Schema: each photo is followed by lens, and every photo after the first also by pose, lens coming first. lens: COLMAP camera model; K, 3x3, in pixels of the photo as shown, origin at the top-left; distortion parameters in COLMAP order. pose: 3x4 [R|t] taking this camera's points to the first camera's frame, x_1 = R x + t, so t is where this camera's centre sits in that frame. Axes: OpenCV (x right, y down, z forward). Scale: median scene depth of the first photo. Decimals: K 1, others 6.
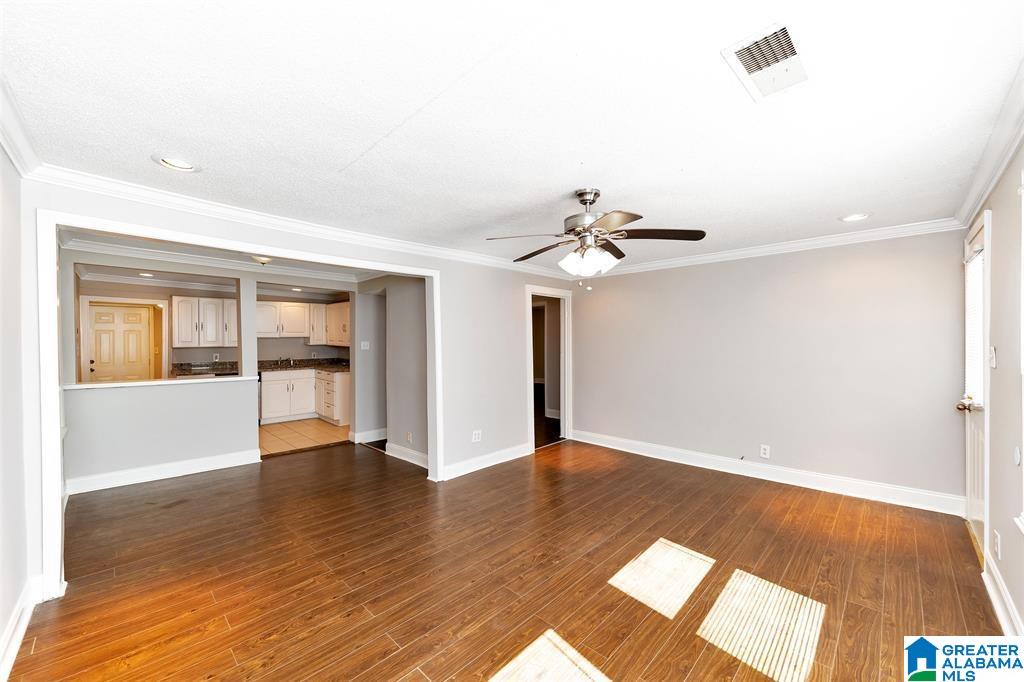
lens RADIAL K [[388.5, 0, 514.7], [0, 388.5, 339.3], [0, 0, 1]] dist [-0.009511, -0.000432]
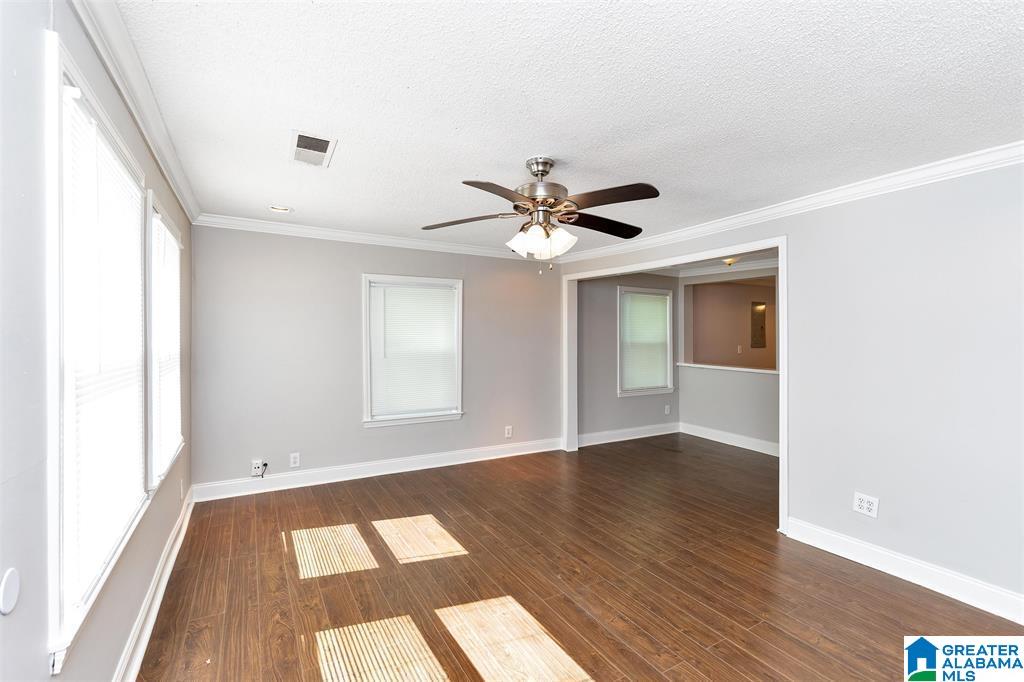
lens RADIAL K [[438.7, 0, 510.9], [0, 438.7, 338.8], [0, 0, 1]] dist [-0.001941, -0.000275]
pose [[-0.252607, 0.010839, -0.967508, 0.800632], [-0.001359, 0.999932, 0.011557, 0.001562], [0.967568, 0.004234, -0.252575, 0.813188]]
